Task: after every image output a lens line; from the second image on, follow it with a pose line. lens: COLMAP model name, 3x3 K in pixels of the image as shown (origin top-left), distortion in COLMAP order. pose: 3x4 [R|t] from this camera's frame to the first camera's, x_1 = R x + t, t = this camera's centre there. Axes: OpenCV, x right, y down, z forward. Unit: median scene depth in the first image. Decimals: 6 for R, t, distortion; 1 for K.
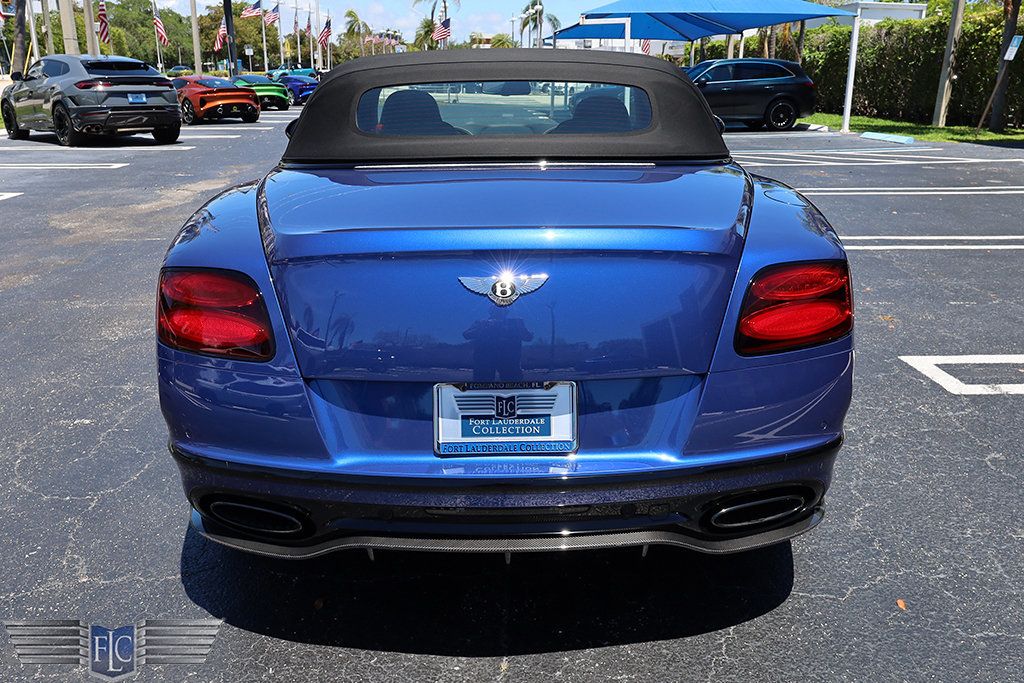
lens RADIAL K [[837.0, 0, 513.0], [0, 837.0, 340.2], [0, 0, 1]] dist [-0.006523, -0.000887]
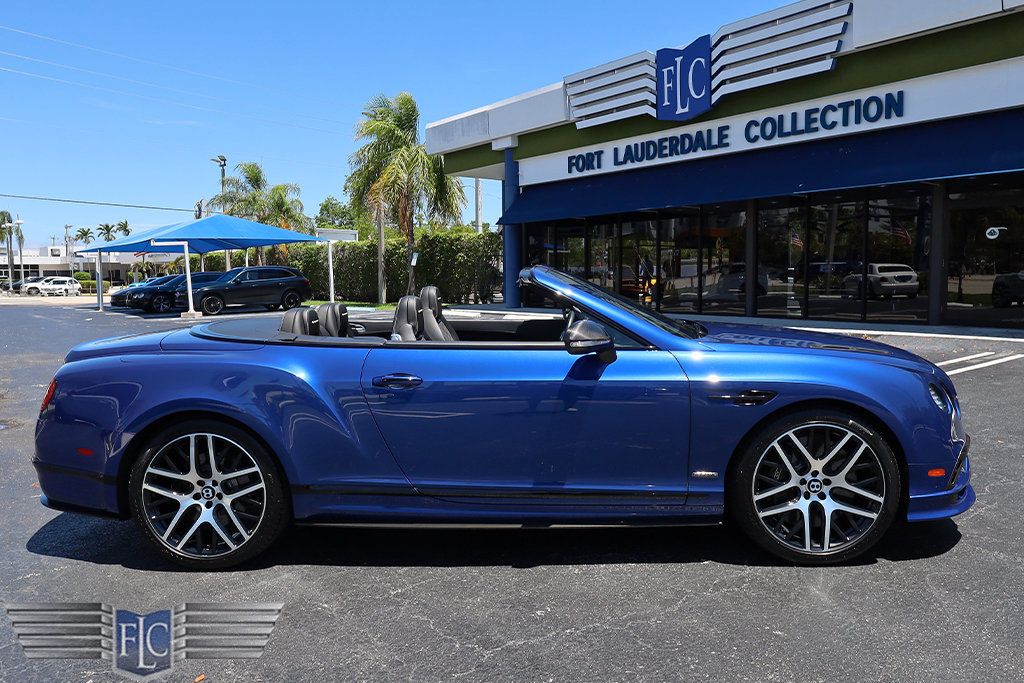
lens RADIAL K [[755.2, 0, 511.5], [0, 755.2, 342.2], [0, 0, 1]] dist [0.000799, 0.000799]
pose [[0.796054, -0.072449, 0.600874, -0.206034], [0.202286, 0.967563, -0.151332, 0.103337], [-0.570420, 0.242017, 0.784888, -0.325110]]
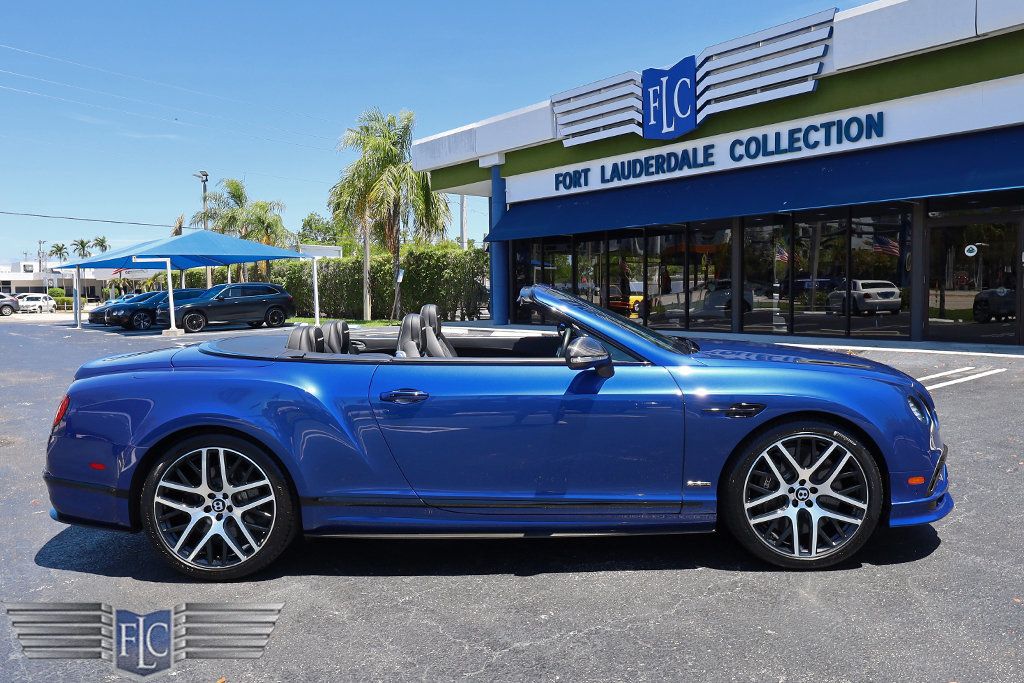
lens RADIAL K [[764.9, 0, 516.8], [0, 764.9, 340.4], [0, 0, 1]] dist [0.004062, -0.003449]
pose [[0.779222, -0.059586, 0.623910, -0.215844], [0.209258, 0.963081, -0.169371, 0.104269], [-0.590783, 0.262536, 0.762922, -0.330869]]
